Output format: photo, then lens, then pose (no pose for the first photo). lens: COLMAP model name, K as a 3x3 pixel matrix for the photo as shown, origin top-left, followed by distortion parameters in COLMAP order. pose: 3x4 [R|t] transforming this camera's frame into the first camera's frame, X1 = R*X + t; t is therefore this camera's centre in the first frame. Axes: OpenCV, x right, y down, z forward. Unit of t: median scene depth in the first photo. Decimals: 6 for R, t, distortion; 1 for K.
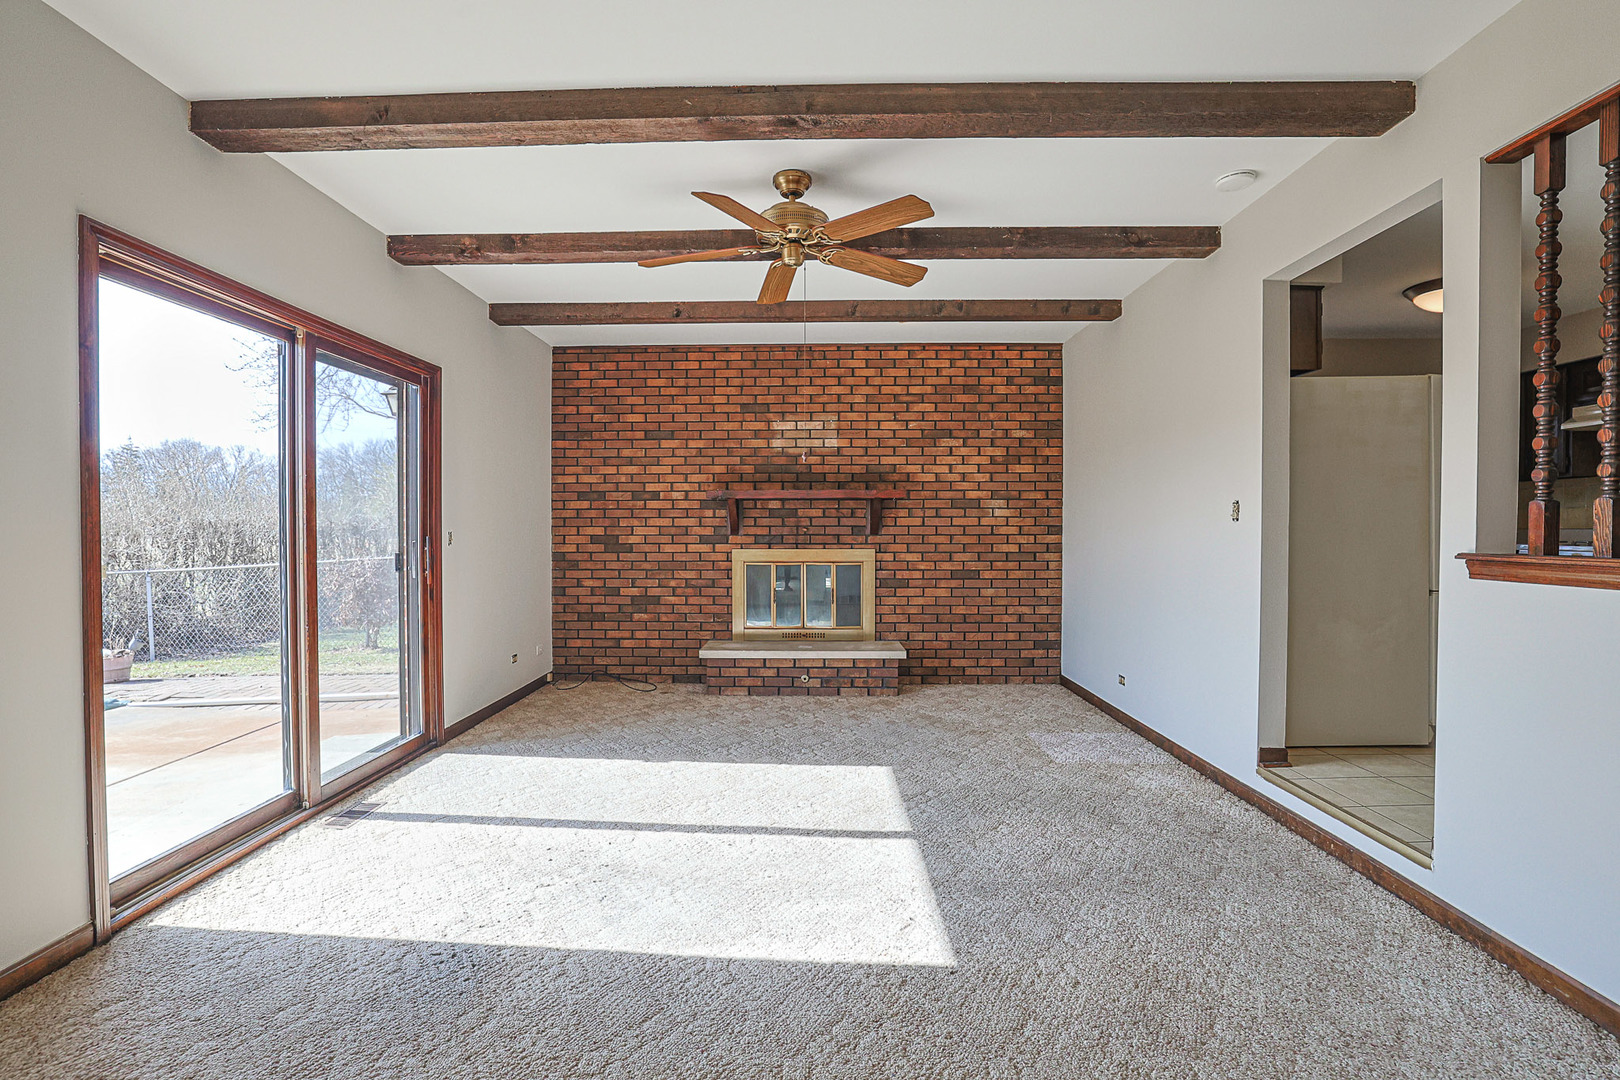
lens RADIAL K [[730.1, 0, 806.0], [0, 730.1, 534.2], [0, 0, 1]] dist [-0.025891, 0.004952]
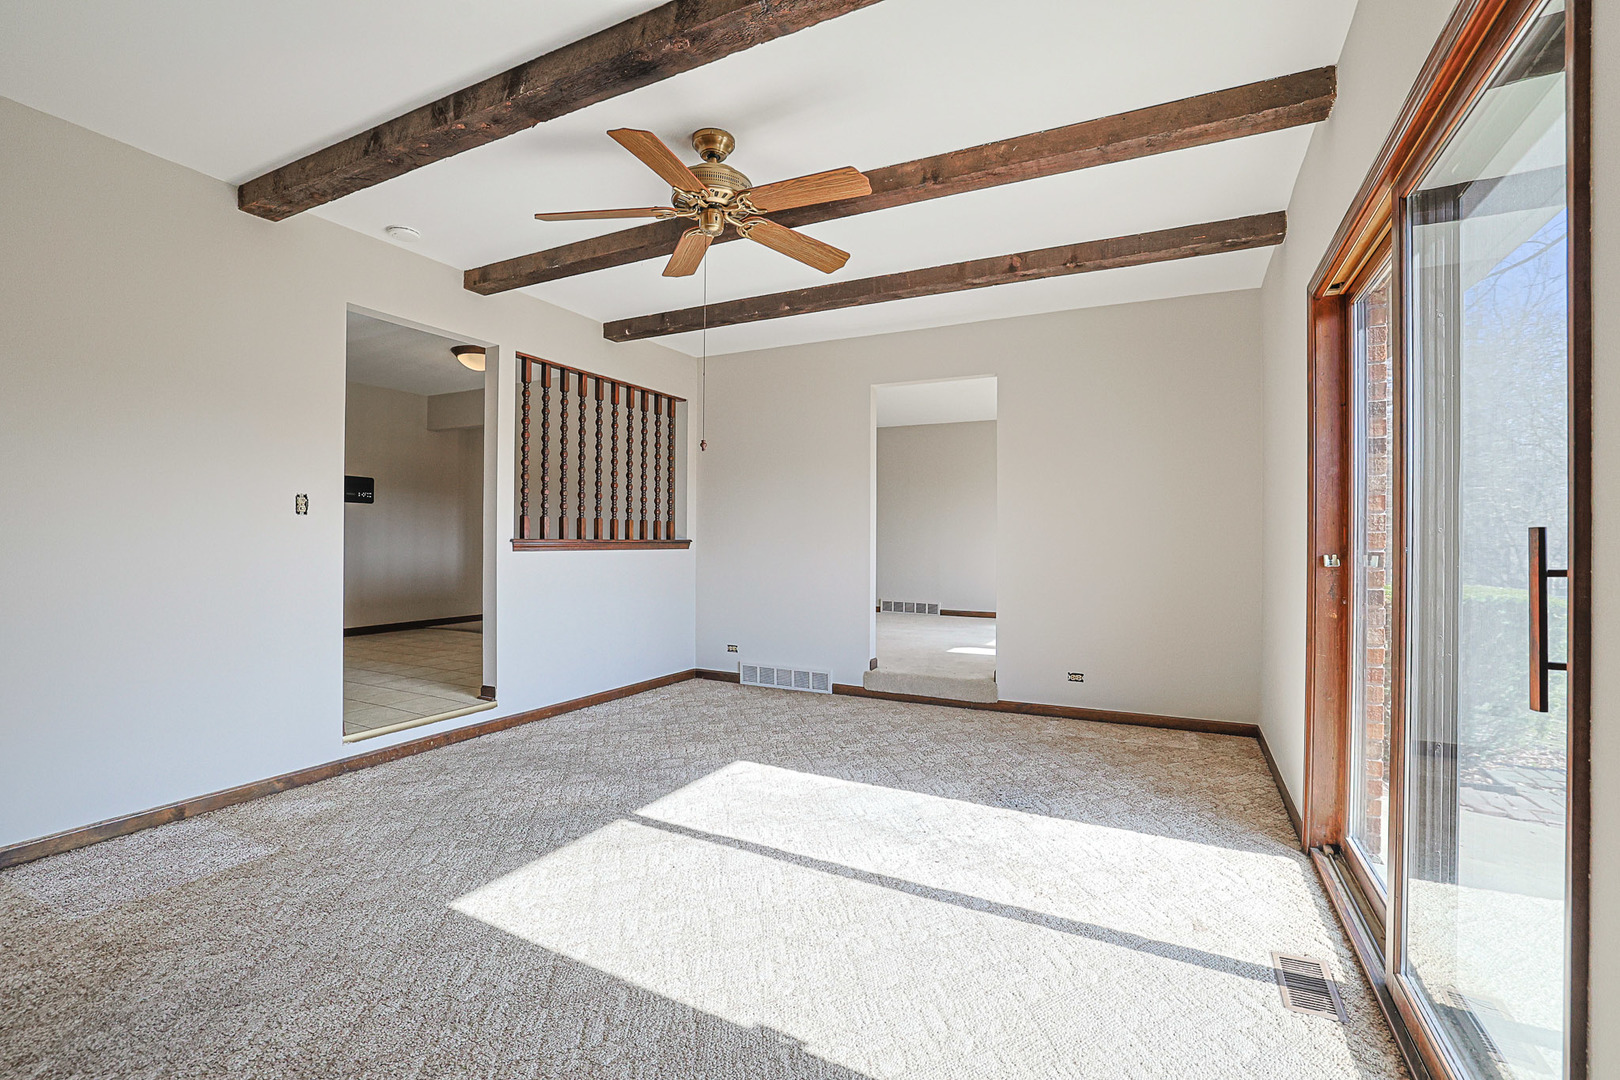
lens RADIAL K [[730.1, 0, 800.1], [0, 730.1, 538.2], [0, 0, 1]] dist [-0.025891, 0.004952]
pose [[-0.896336, -0.004250, 0.443354, -0.273733], [-0.003267, 0.999990, 0.002982, 0.005846], [-0.443363, 0.001224, -0.896341, 0.929712]]
